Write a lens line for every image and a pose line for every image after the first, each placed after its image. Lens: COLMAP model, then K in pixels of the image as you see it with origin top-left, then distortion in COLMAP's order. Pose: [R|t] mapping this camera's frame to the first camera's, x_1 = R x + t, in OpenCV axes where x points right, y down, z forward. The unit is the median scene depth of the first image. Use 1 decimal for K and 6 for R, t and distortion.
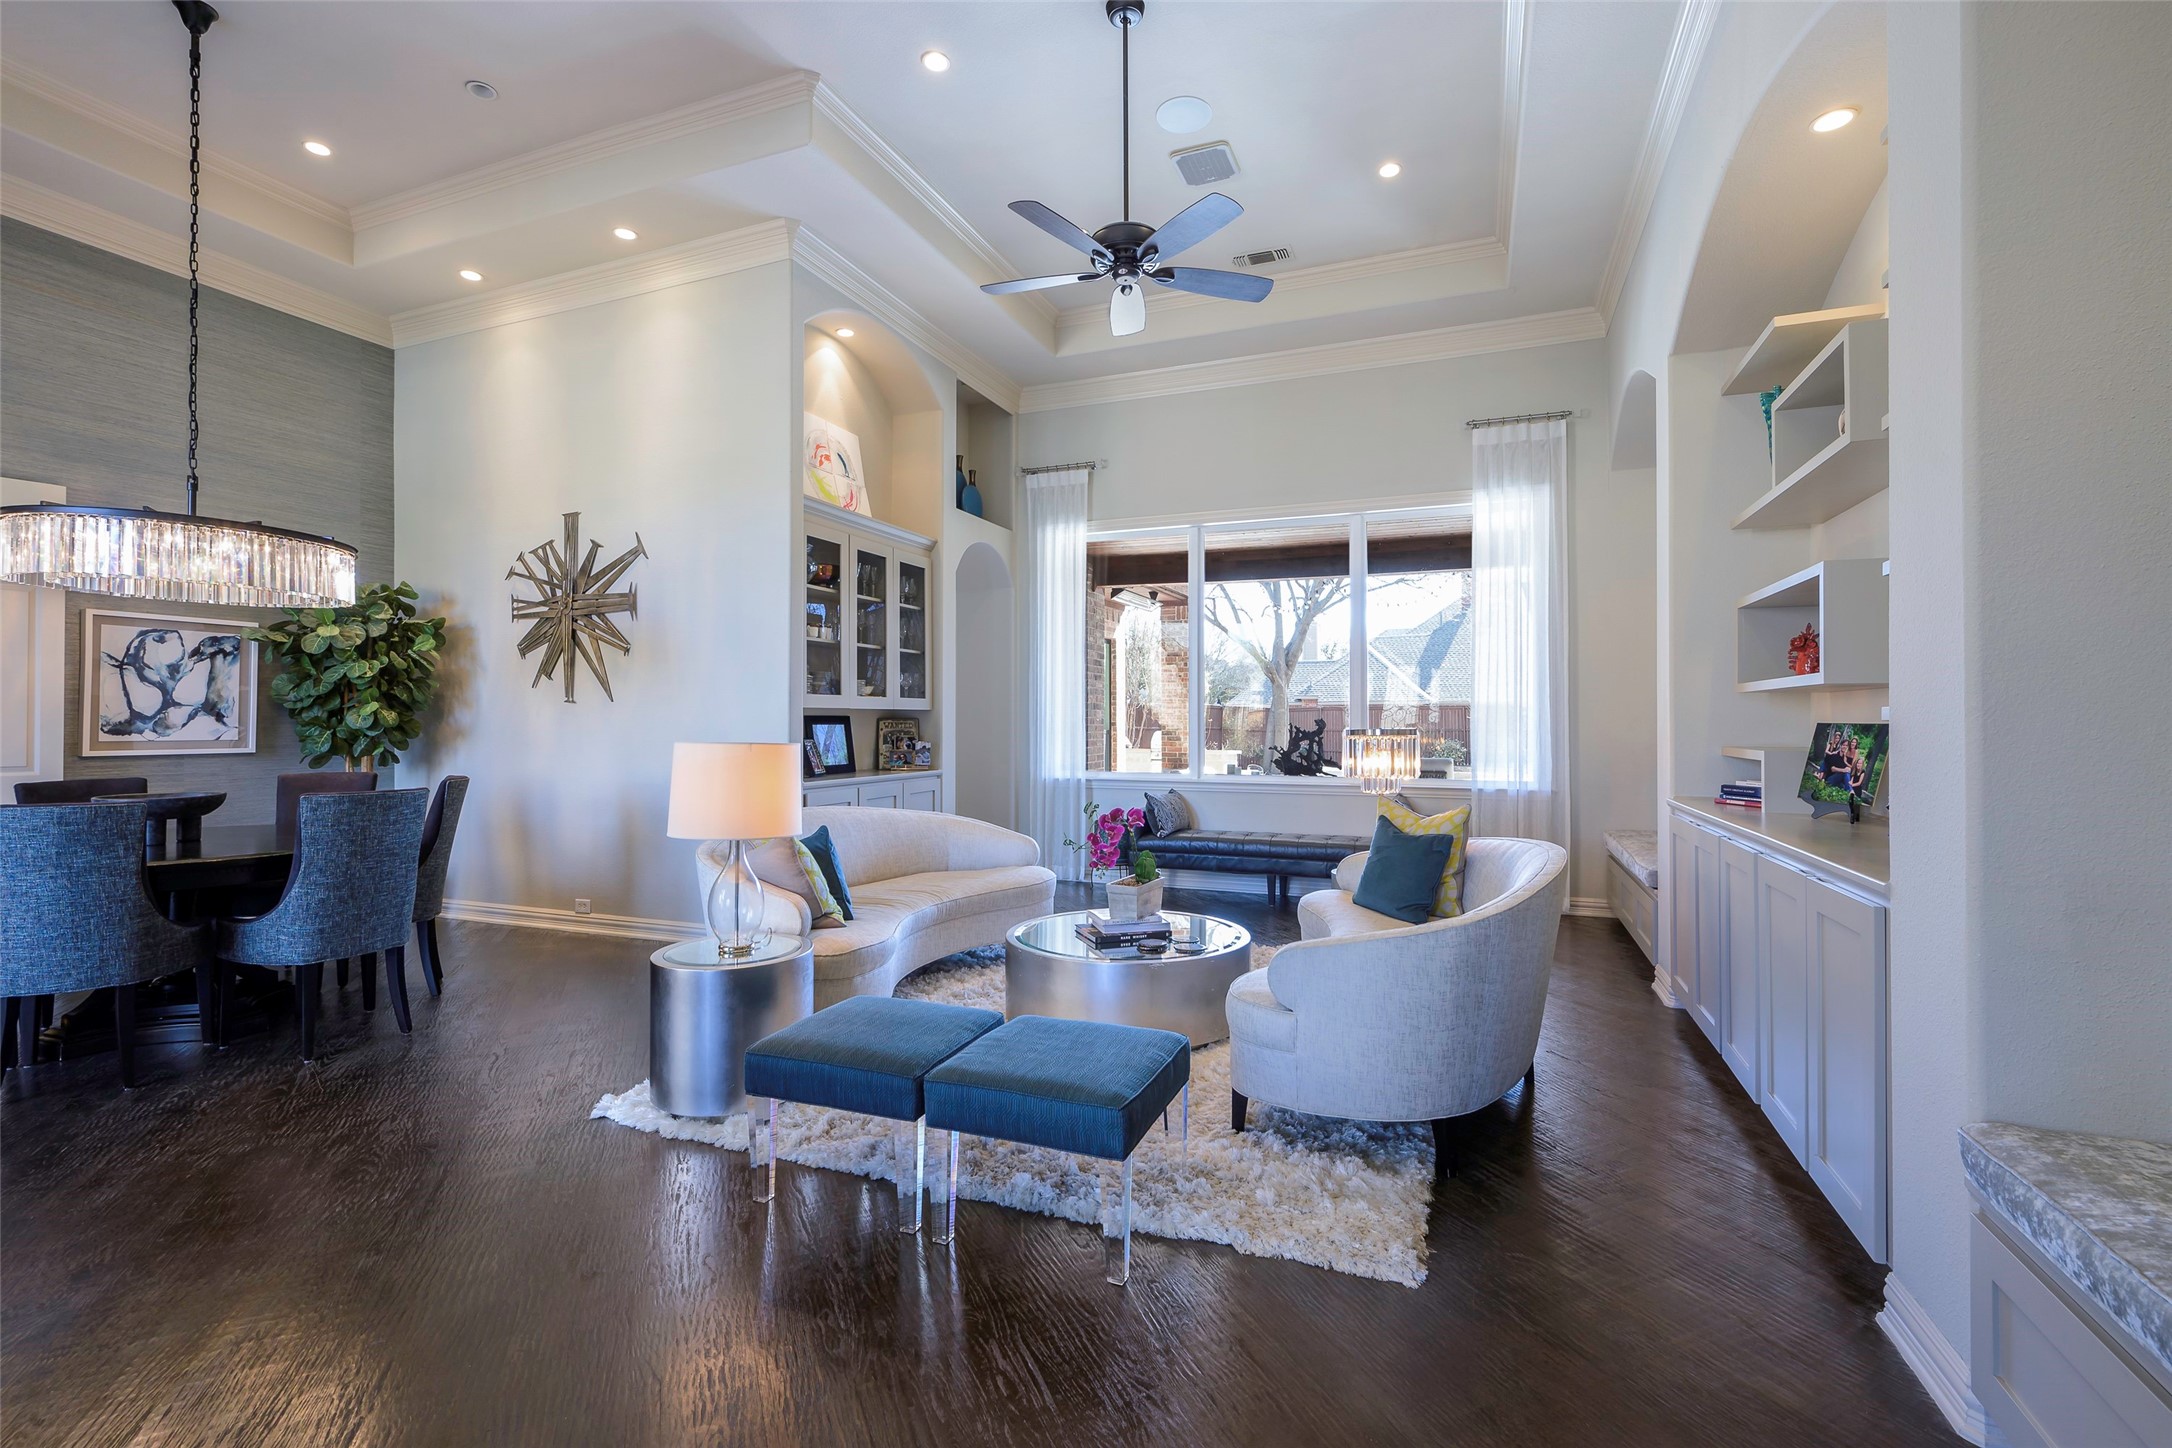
lens RADIAL K [[956.3, 0, 1083.6], [0, 956.3, 710.8], [0, 0, 1]] dist [-0.000336, 0.001351]
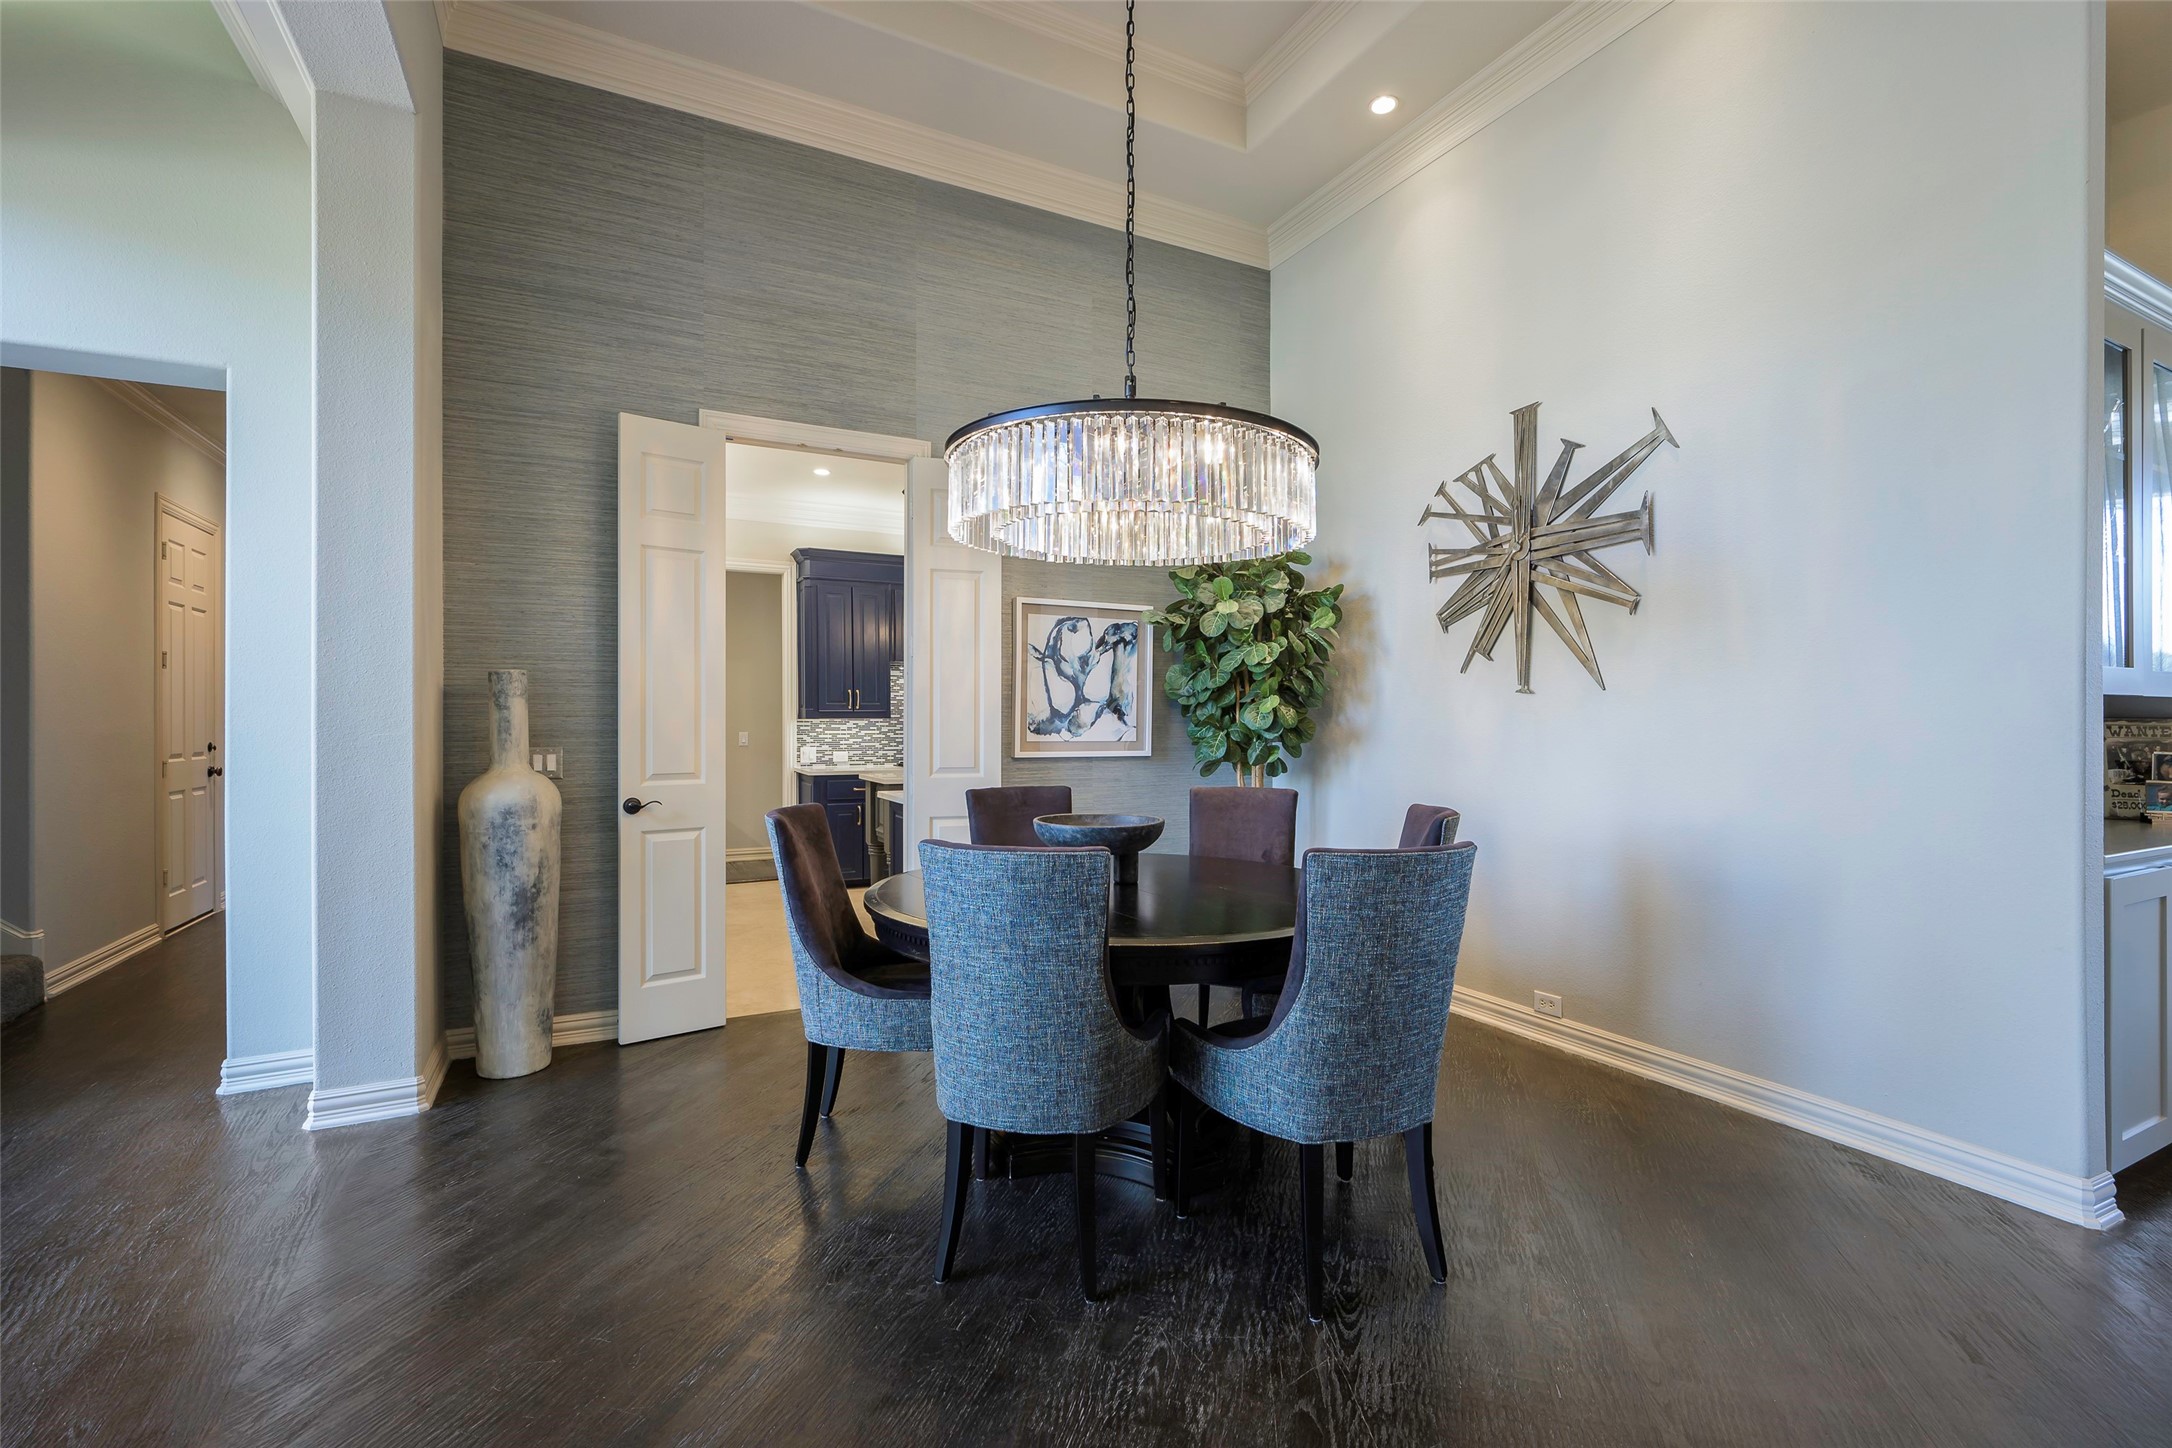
lens RADIAL K [[956.3, 0, 1064.2], [0, 956.3, 719.5], [0, 0, 1]] dist [-0.000336, 0.001351]
pose [[0.741132, 0.001310, -0.671358, -0.346742], [0.004491, 0.999966, 0.006908, 0.004086], [0.671345, -0.008135, 0.741101, 0.309615]]
